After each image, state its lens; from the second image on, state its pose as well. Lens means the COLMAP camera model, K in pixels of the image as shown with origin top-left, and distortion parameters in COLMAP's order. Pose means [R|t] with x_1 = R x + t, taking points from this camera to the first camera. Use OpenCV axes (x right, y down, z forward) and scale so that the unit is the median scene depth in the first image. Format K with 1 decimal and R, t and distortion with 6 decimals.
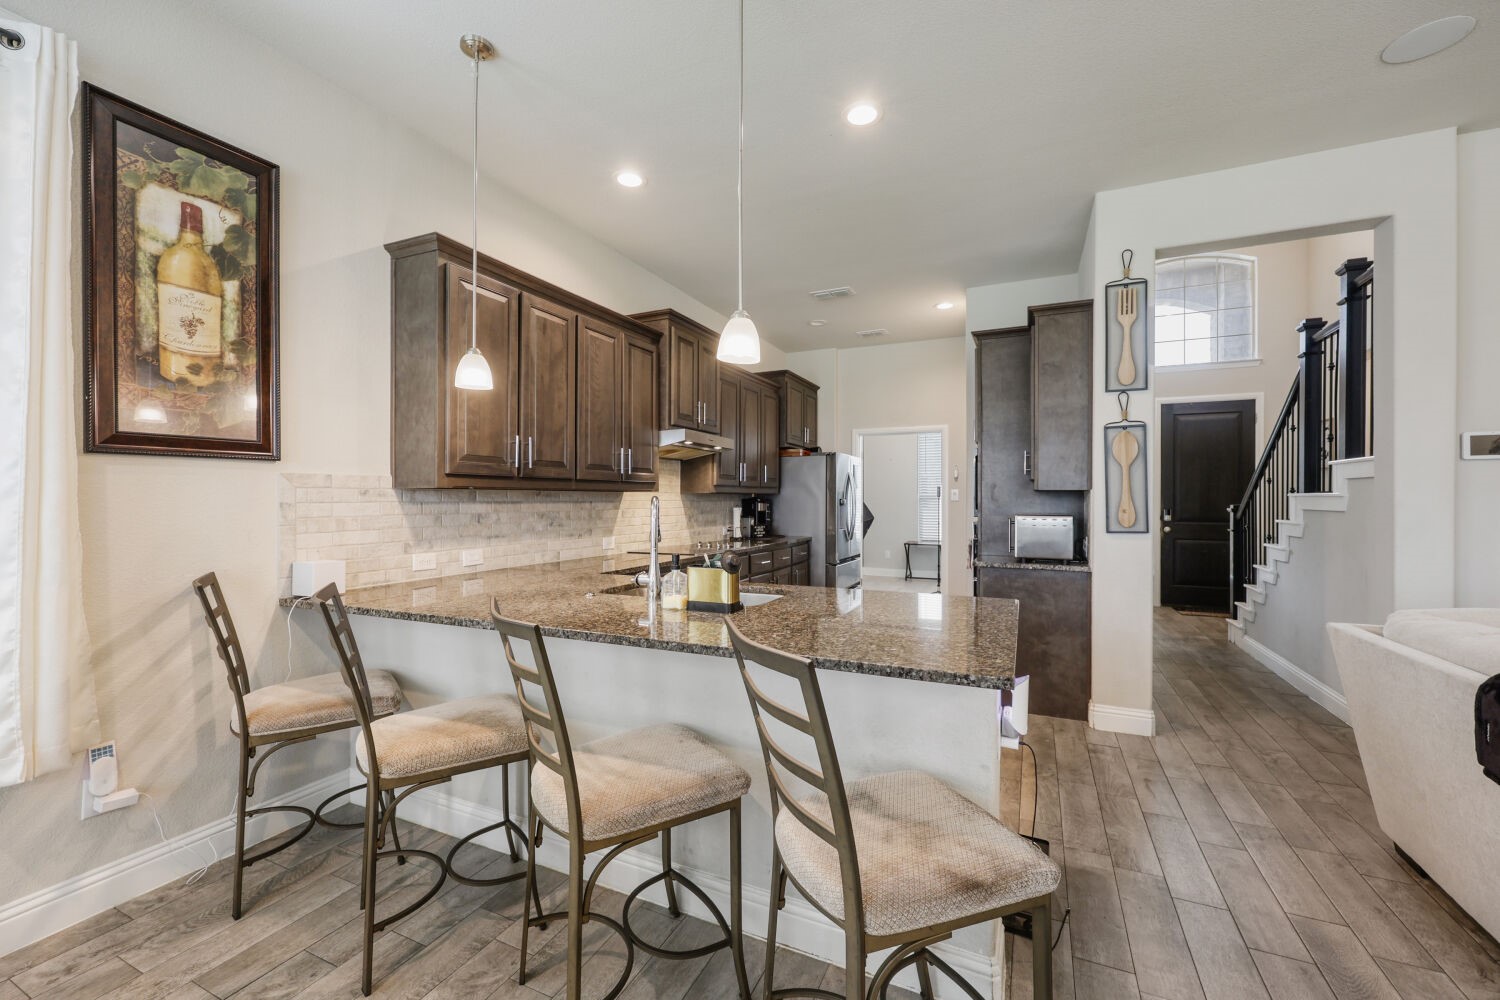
lens RADIAL K [[610.4, 0, 744.7], [0, 610.4, 498.3], [0, 0, 1]] dist [-0.001424, 0.001123]
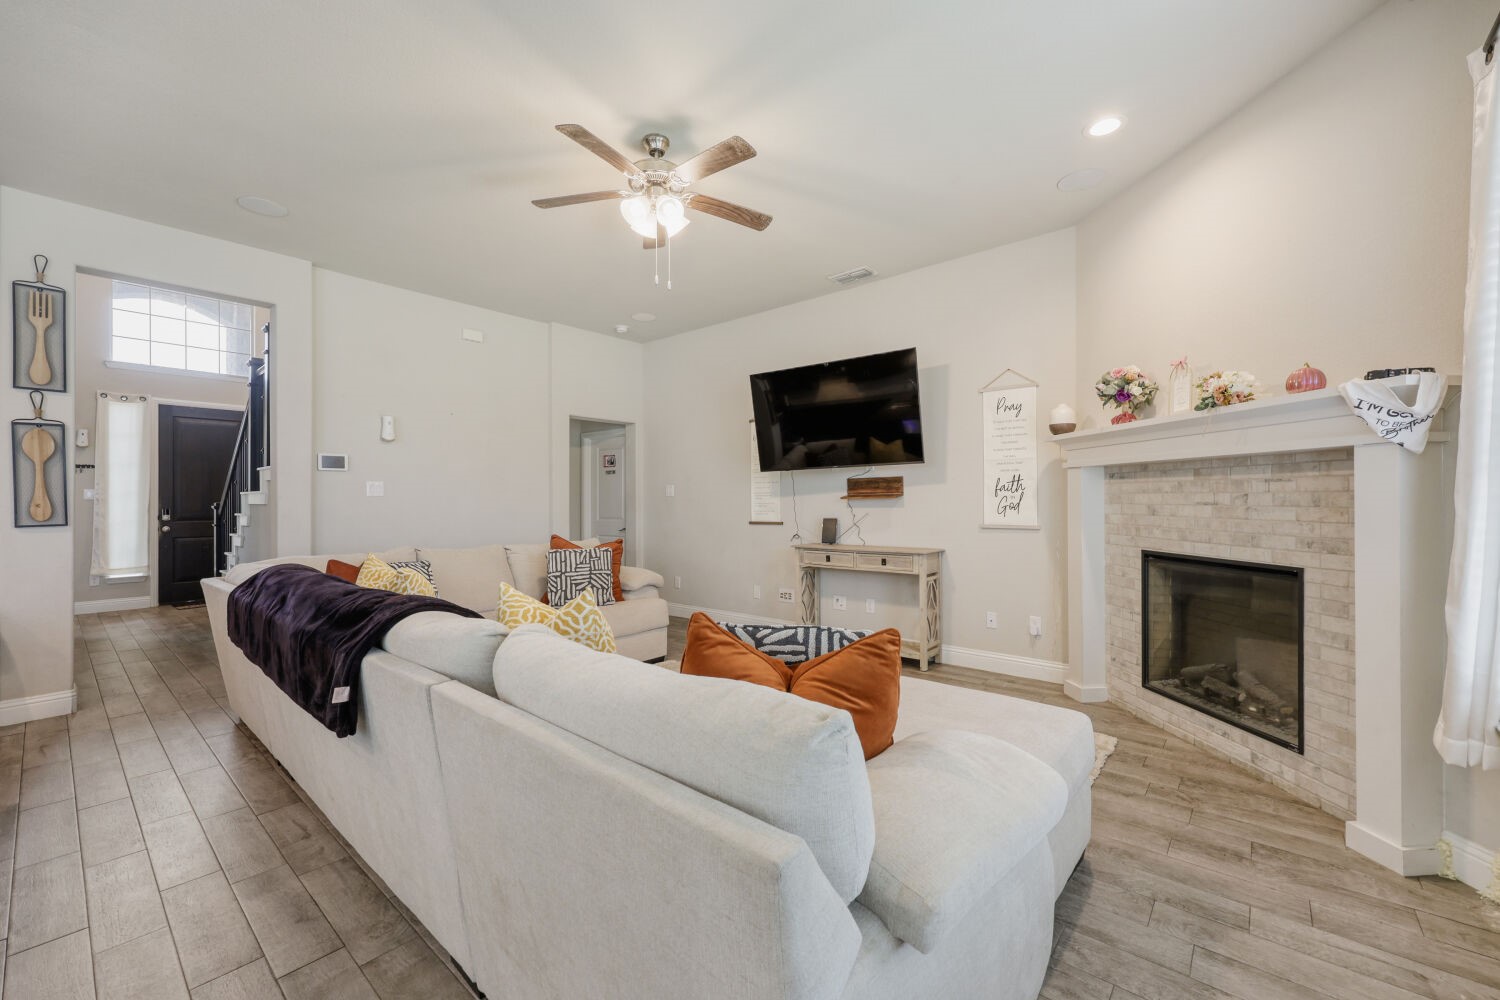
lens RADIAL K [[610.4, 0, 741.0], [0, 610.4, 498.2], [0, 0, 1]] dist [-0.001424, 0.001123]
pose [[0.268980, 0.001569, 0.963145, -0.060006], [0.004714, 0.999985, -0.002946, 0.018303], [-0.963134, 0.005333, 0.268968, -0.459501]]
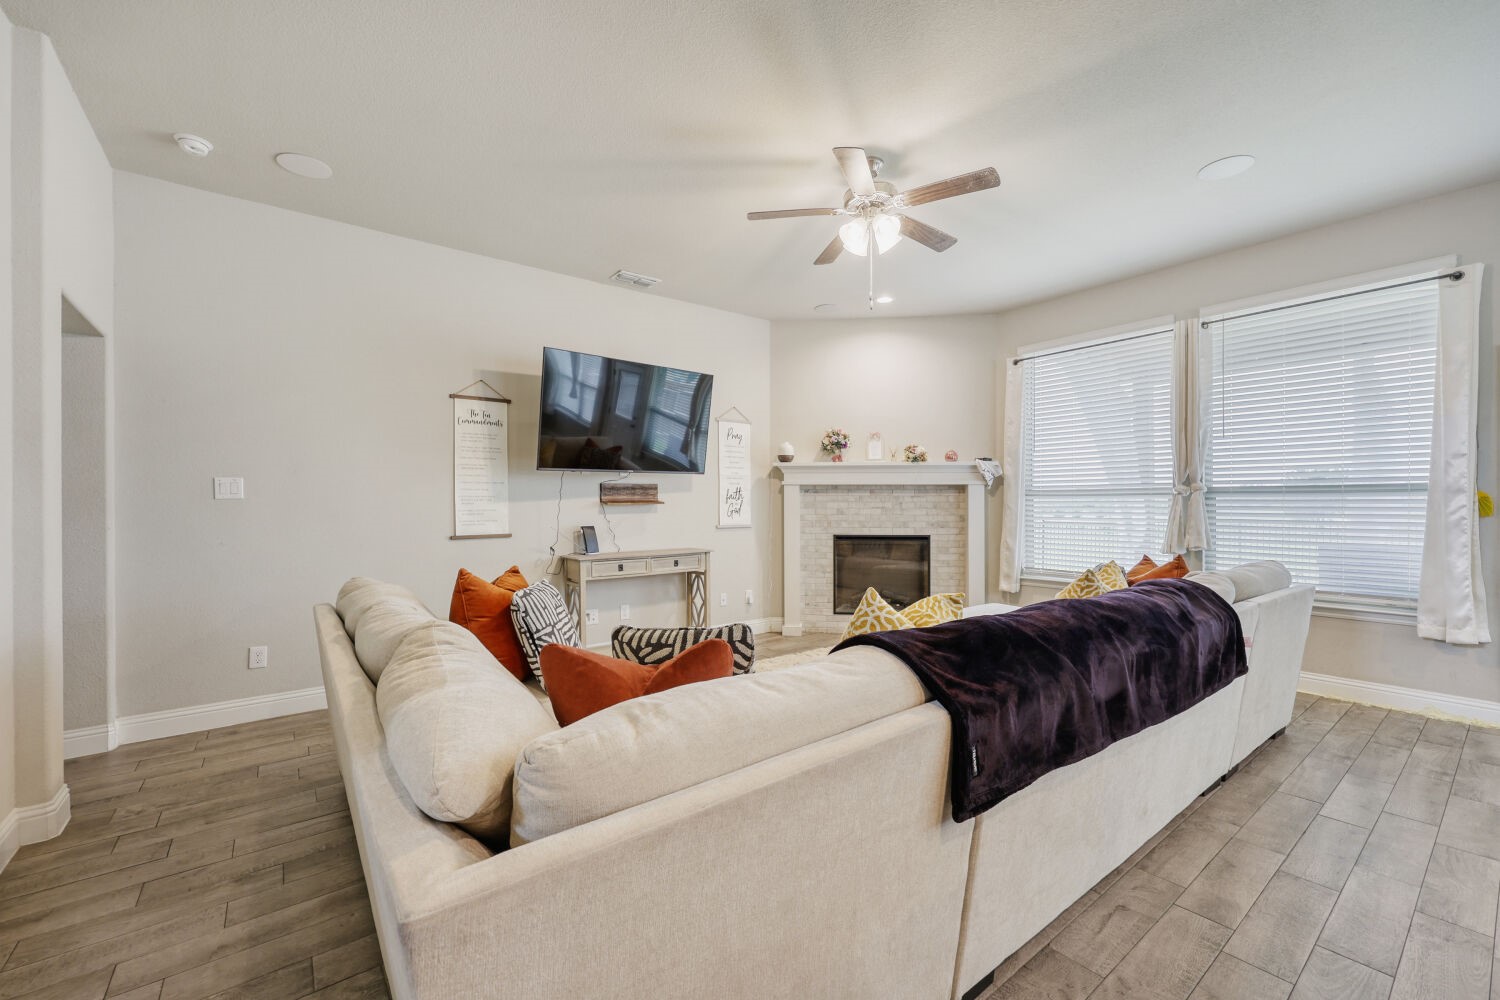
lens RADIAL K [[610.4, 0, 756.6], [0, 610.4, 503.1], [0, 0, 1]] dist [-0.001424, 0.001123]
pose [[-0.894054, 0.003070, 0.447948, 0.518513], [0.002165, 0.999994, -0.002533, 0.017390], [-0.447953, -0.001294, -0.894056, 0.859807]]
